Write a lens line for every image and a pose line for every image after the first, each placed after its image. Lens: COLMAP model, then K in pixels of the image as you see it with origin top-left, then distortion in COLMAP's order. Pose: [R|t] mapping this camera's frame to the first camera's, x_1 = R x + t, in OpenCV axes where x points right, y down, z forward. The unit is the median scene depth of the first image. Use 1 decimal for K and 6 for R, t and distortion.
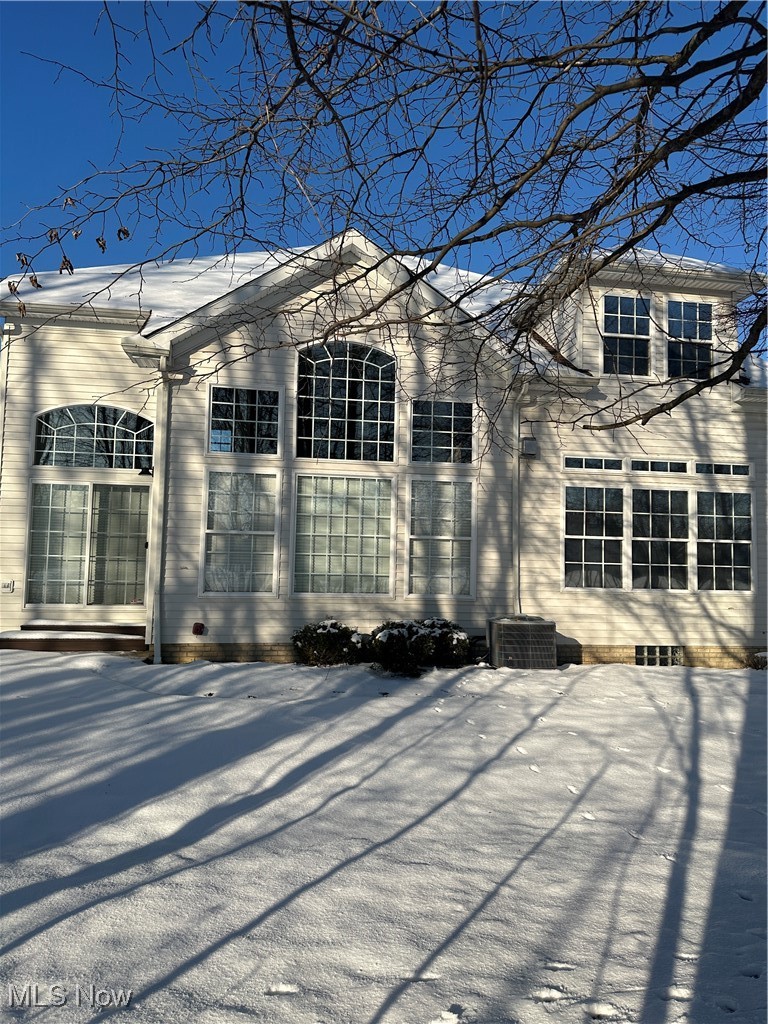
lens RADIAL K [[720.1, 0, 384.0], [0, 720.1, 512.0], [0, 0, 1]] dist [0.113382, -0.135044]
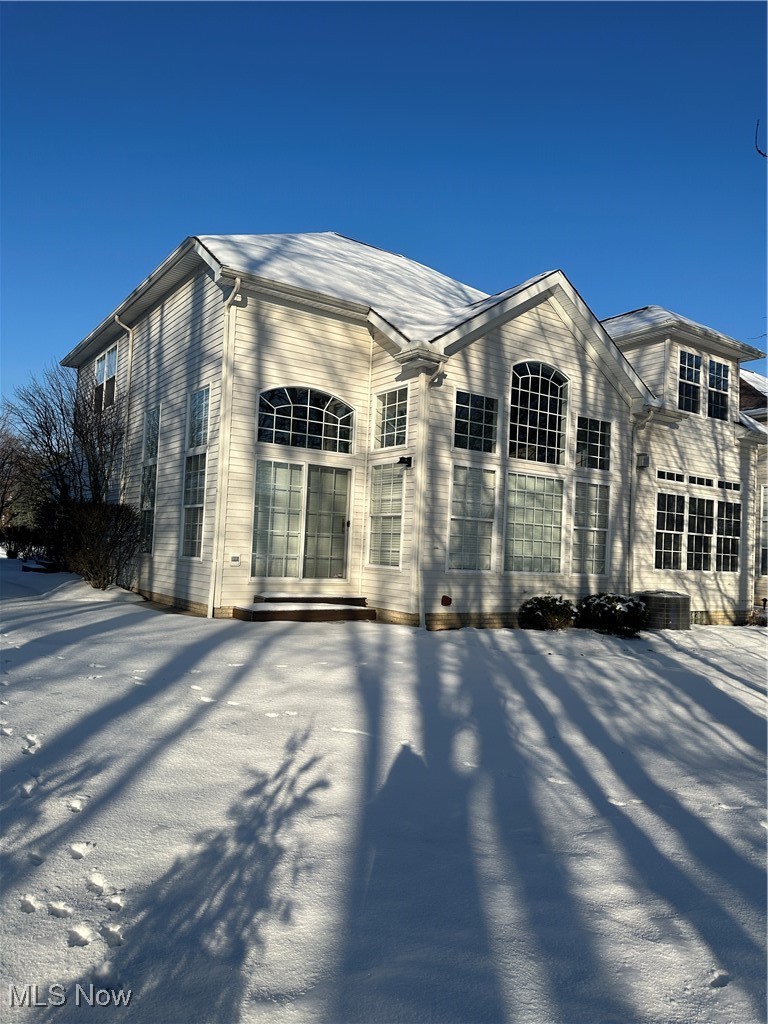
lens RADIAL K [[720.1, 0, 384.0], [0, 720.1, 512.0], [0, 0, 1]] dist [0.113382, -0.135044]
pose [[0.901267, 0.045706, 0.430847, -0.769079], [-0.065907, 0.997310, 0.032068, -0.010289], [-0.428222, -0.057298, 0.901855, 0.013186]]
